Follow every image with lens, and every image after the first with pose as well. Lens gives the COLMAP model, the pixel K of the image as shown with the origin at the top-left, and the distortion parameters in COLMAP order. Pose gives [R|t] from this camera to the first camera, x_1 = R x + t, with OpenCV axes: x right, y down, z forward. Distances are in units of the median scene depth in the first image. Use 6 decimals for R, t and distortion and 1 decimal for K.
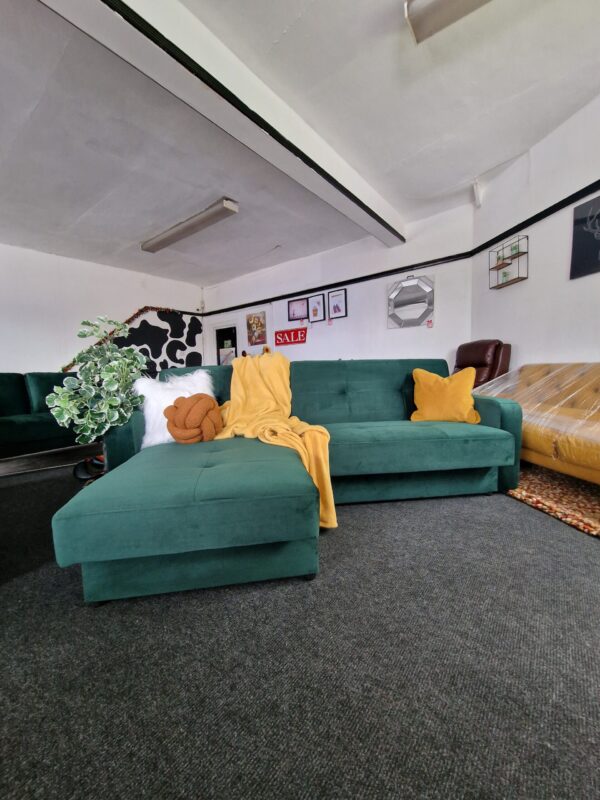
lens RADIAL K [[325.4, 0, 303.4], [0, 325.4, 398.7], [0, 0, 1]] dist [0.003200, -0.004800]
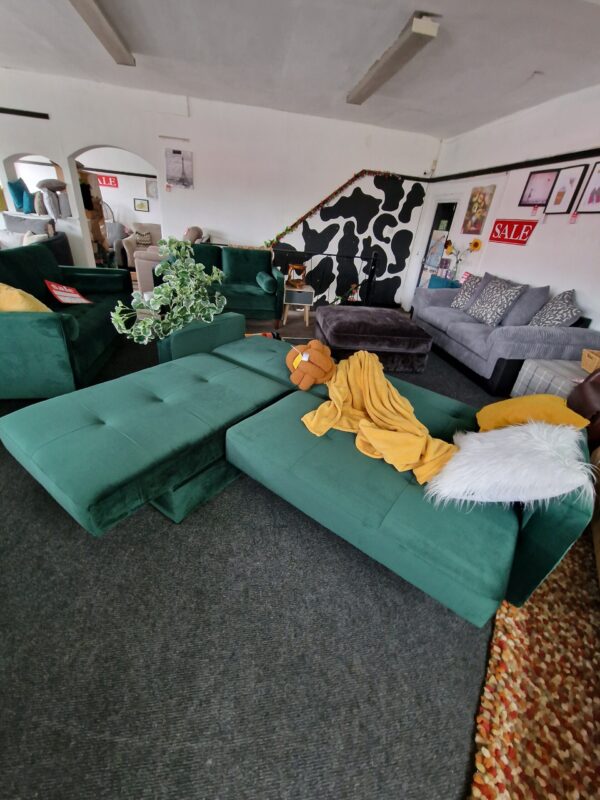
lens RADIAL K [[325.4, 0, 303.2], [0, 325.4, 398.9], [0, 0, 1]] dist [0.003200, -0.004800]
pose [[0.720407, 0.421514, -0.550763, 0.319584], [-0.176336, 0.879344, 0.442335, -0.185035], [0.670760, -0.221542, 0.707814, 0.205977]]
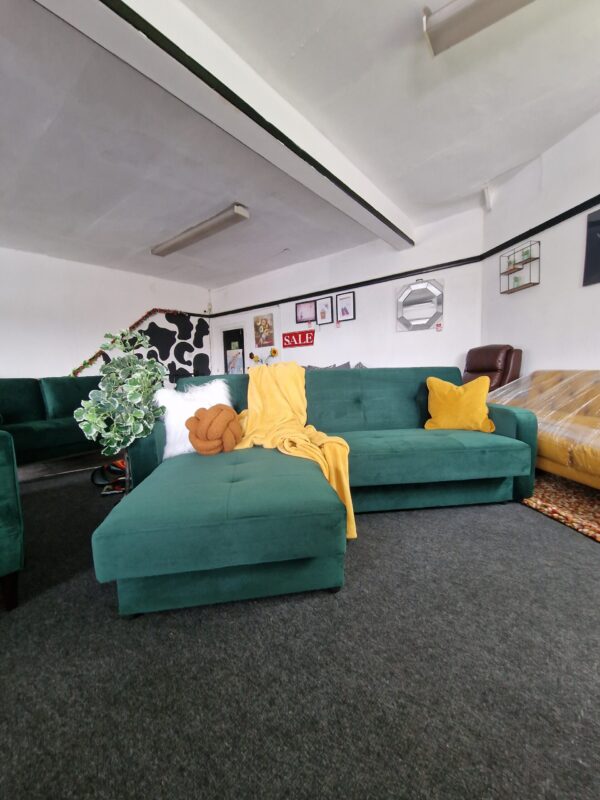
lens RADIAL K [[325.4, 0, 303.9], [0, 325.4, 398.8], [0, 0, 1]] dist [0.003200, -0.004800]
pose [[0.999970, -0.000787, -0.007650, -0.026285], [0.000835, 0.999979, 0.006366, -0.022384], [0.007645, -0.006372, 0.999950, -0.008061]]
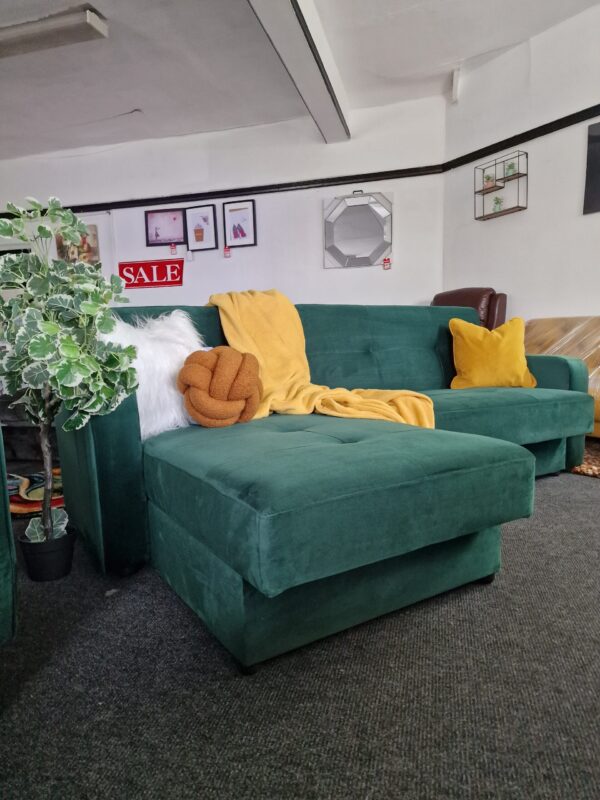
lens RADIAL K [[529.1, 0, 296.7], [0, 529.1, 402.3], [0, 0, 1]] dist [0.075122, -0.065282]
pose [[0.923169, -0.038623, 0.382449, -0.314256], [0.029027, 0.999103, 0.030832, 0.034628], [-0.383297, -0.017362, 0.923462, 0.014904]]
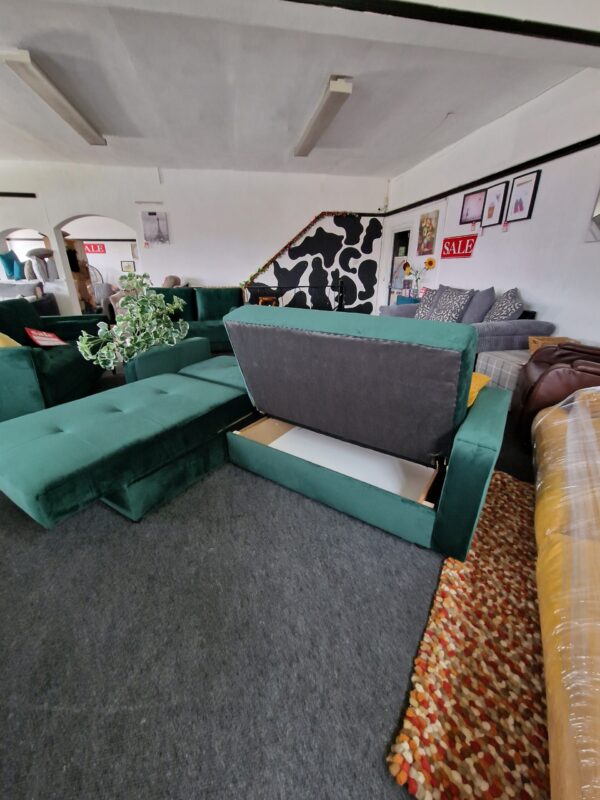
lens RADIAL K [[325.4, 0, 303.5], [0, 325.4, 397.6], [0, 0, 1]] dist [0.003200, -0.004800]
pose [[0.756913, 0.272215, -0.594123, 0.431451], [-0.078665, 0.940459, 0.330680, -0.144435], [0.648764, -0.203559, 0.733259, 0.219624]]
